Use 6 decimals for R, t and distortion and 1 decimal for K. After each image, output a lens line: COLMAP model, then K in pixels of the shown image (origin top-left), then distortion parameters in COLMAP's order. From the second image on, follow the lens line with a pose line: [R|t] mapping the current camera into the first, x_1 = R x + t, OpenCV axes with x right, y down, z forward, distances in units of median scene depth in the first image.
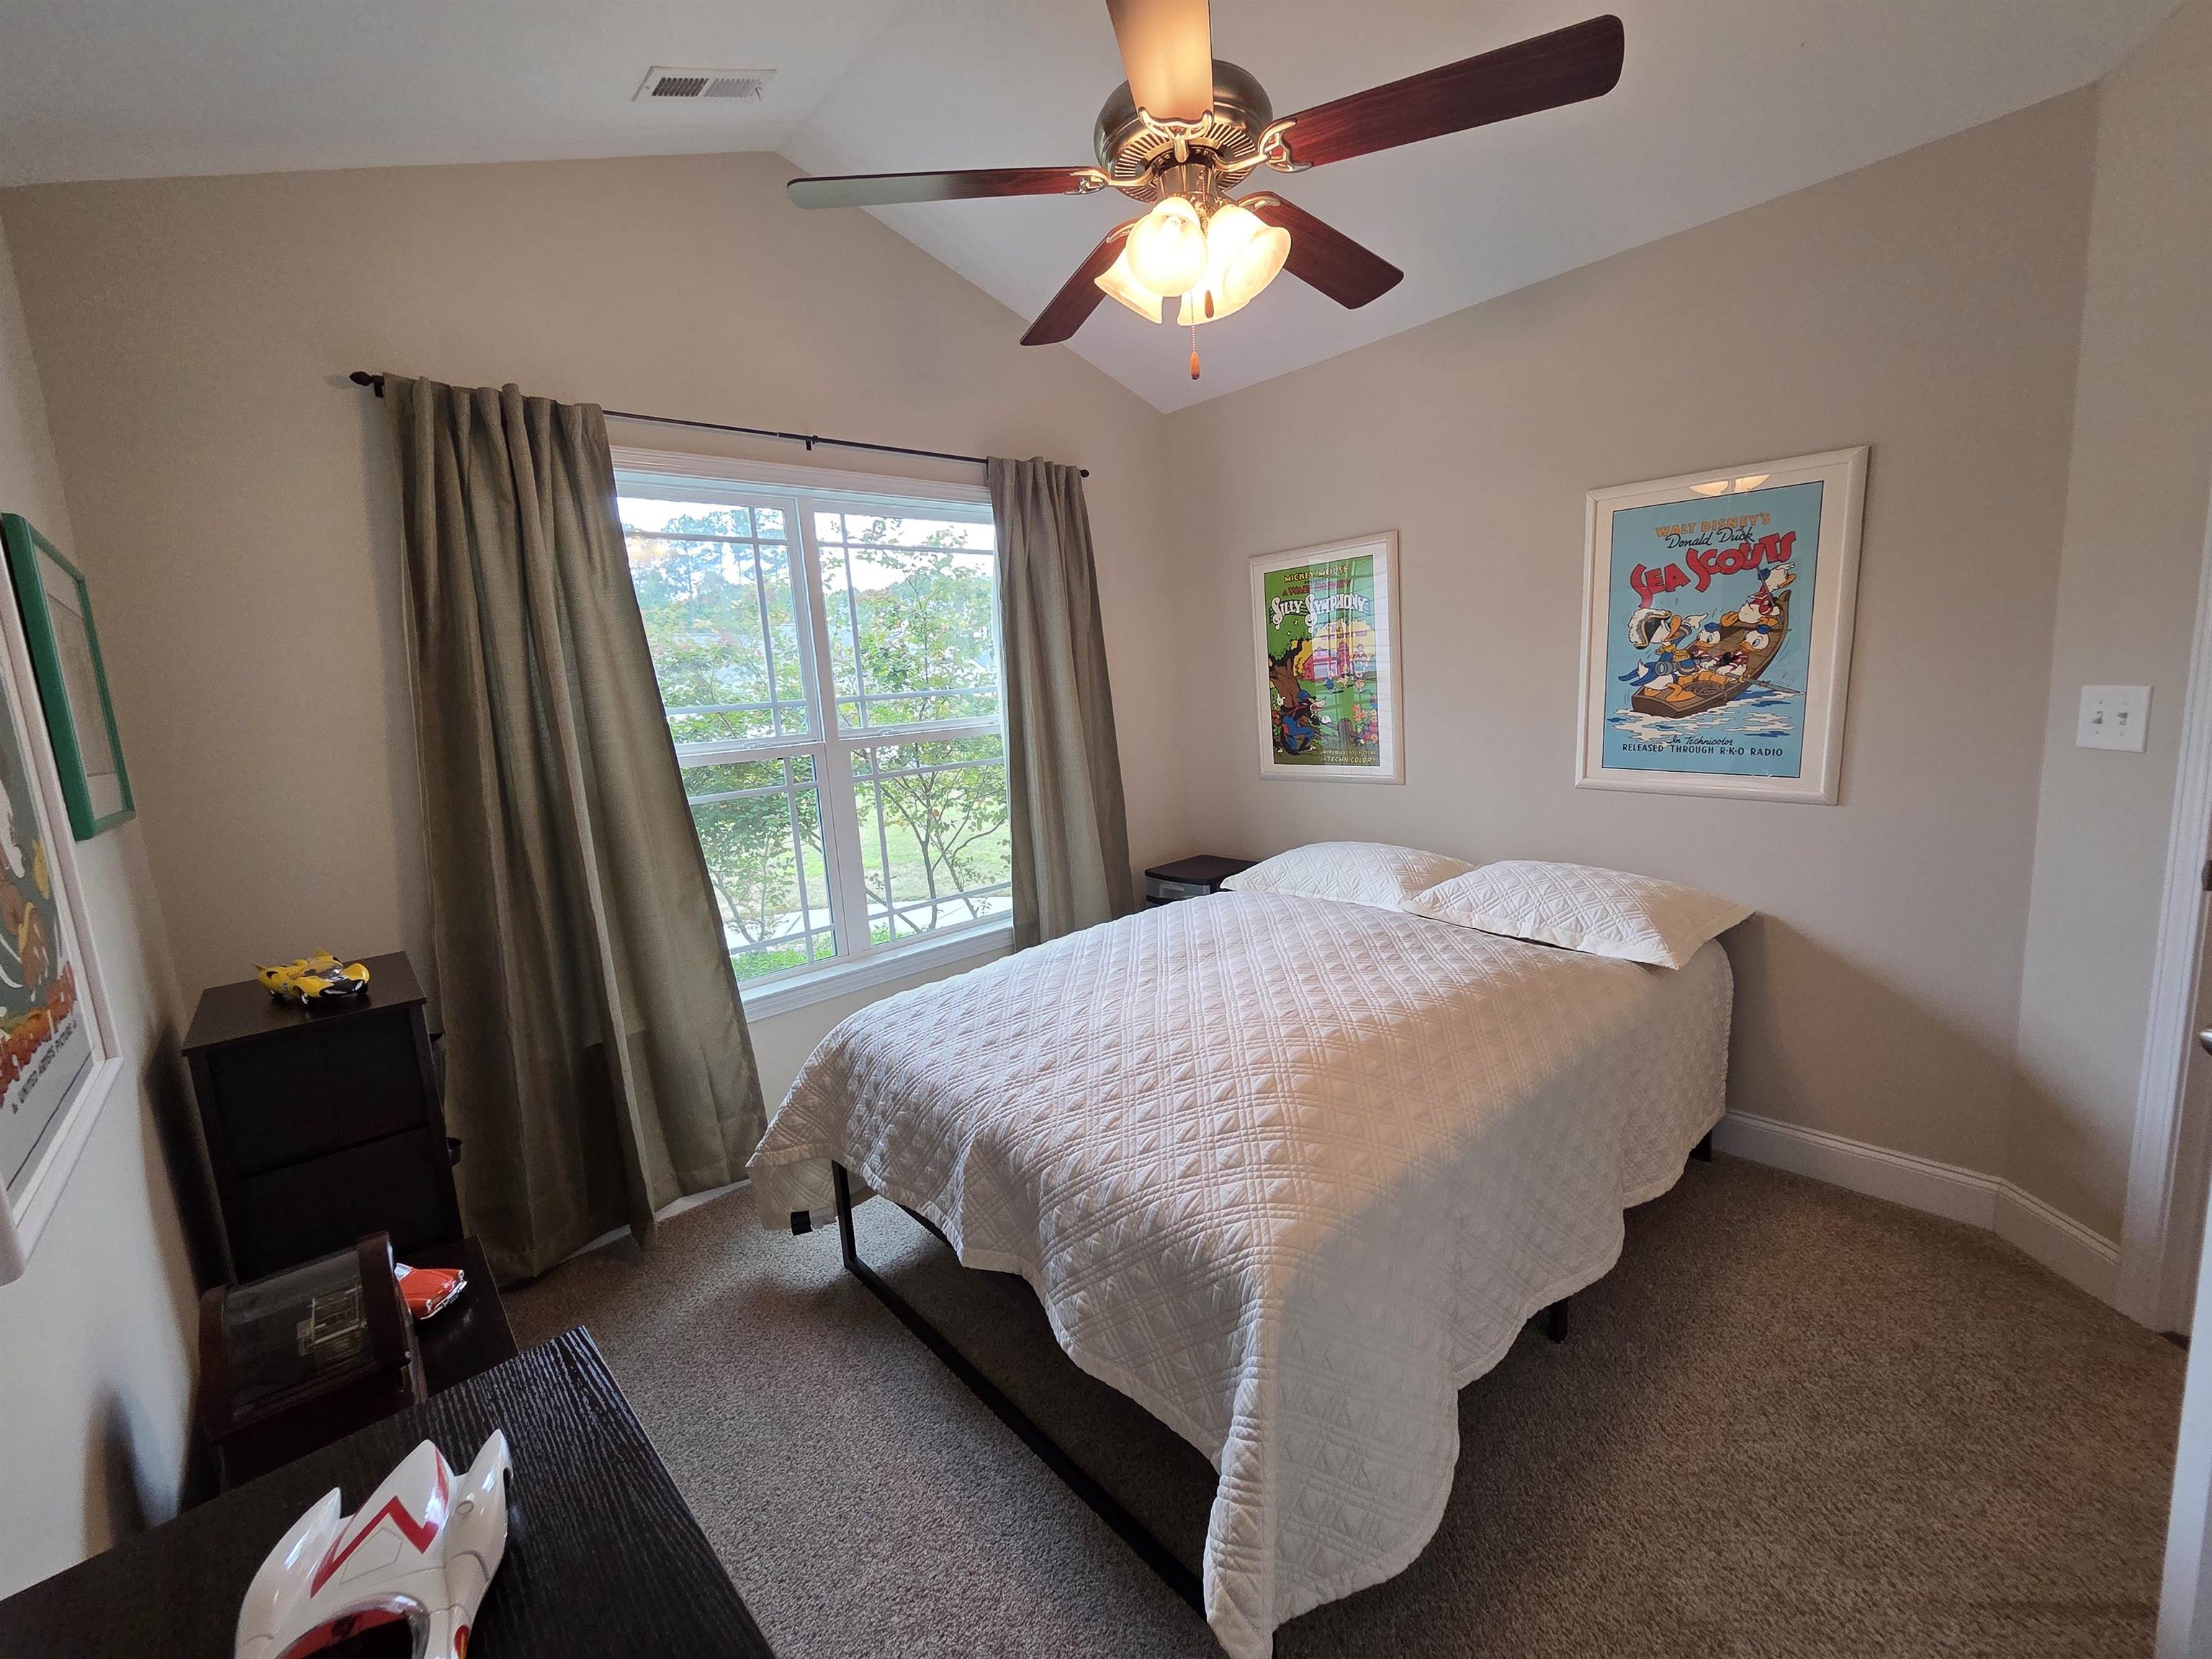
lens RADIAL K [[912.1, 0, 1107.1], [0, 912.1, 831.8], [0, 0, 1]] dist [0.002134, -0.000735]
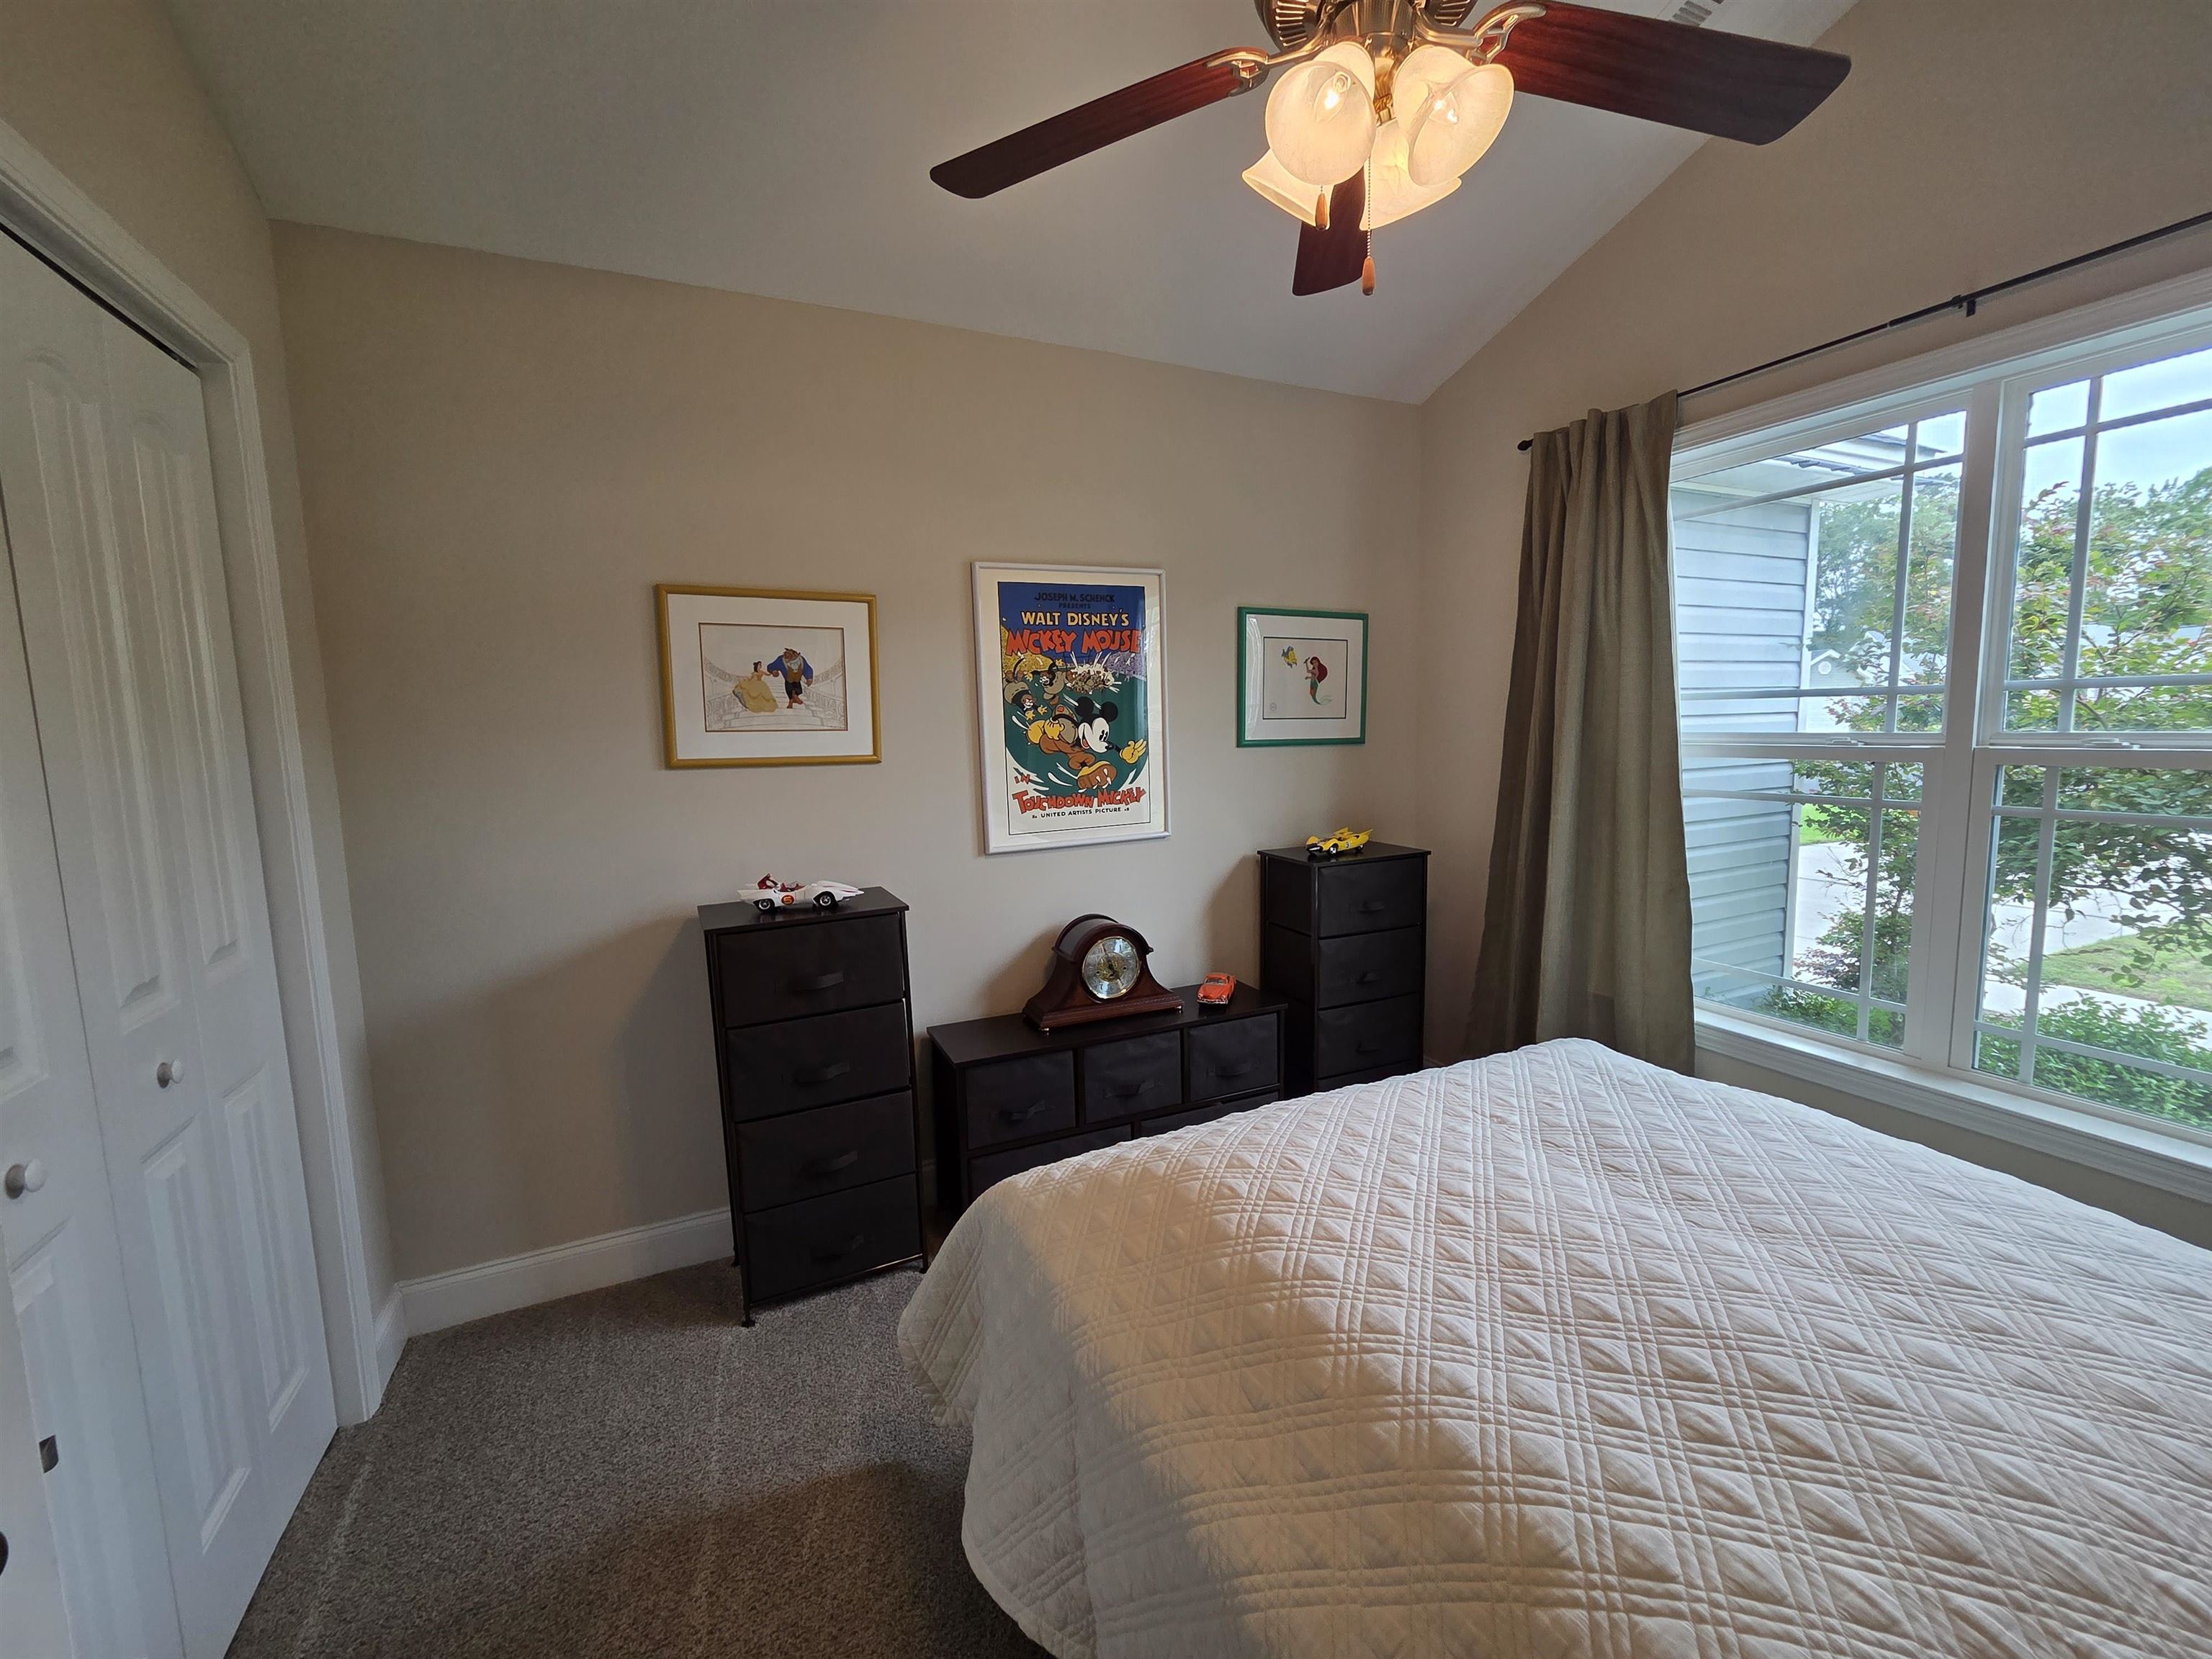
lens RADIAL K [[912.1, 0, 1110.6], [0, 912.1, 824.2], [0, 0, 1]] dist [0.002134, -0.000735]
pose [[-0.288197, 0.187466, -0.939042, 0.577849], [-0.107577, 0.968103, 0.226283, -0.144359], [0.951509, 0.166233, -0.258837, 0.655366]]
